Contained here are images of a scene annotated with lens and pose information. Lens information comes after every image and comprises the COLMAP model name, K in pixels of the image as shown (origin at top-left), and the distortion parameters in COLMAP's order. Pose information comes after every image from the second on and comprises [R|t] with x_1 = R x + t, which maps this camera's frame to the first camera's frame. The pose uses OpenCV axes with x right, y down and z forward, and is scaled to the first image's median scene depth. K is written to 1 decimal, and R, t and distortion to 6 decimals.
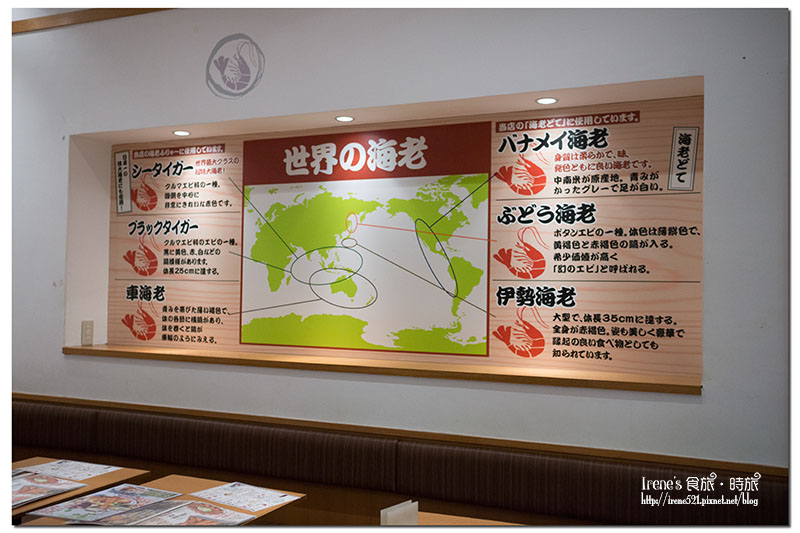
lens RADIAL K [[786.7, 0, 392.8], [0, 786.7, 268.4], [0, 0, 1]] dist [-0.016062, 0.169282]
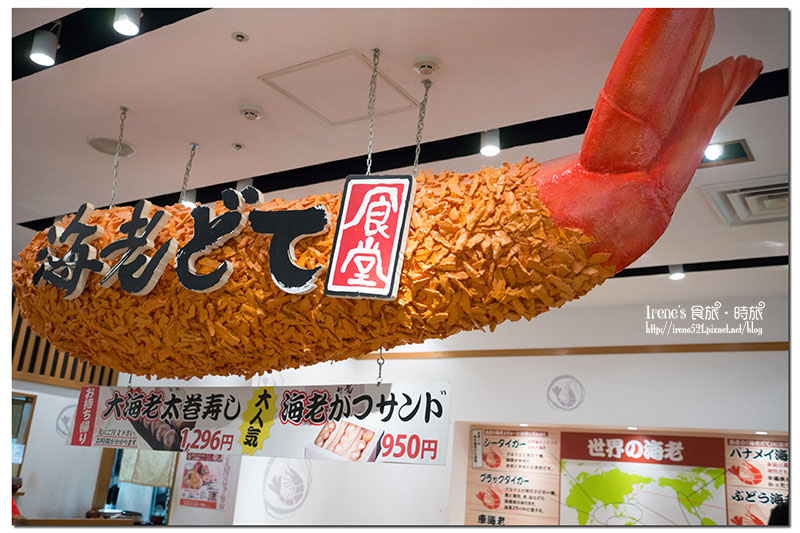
lens RADIAL K [[786.7, 0, 392.8], [0, 786.7, 268.4], [0, 0, 1]] dist [-0.016062, 0.169282]
pose [[0.986265, 0.024389, -0.163360, -0.276914], [-0.065049, 0.966462, -0.248436, -0.057280], [0.151822, 0.255650, 0.954774, -0.756567]]
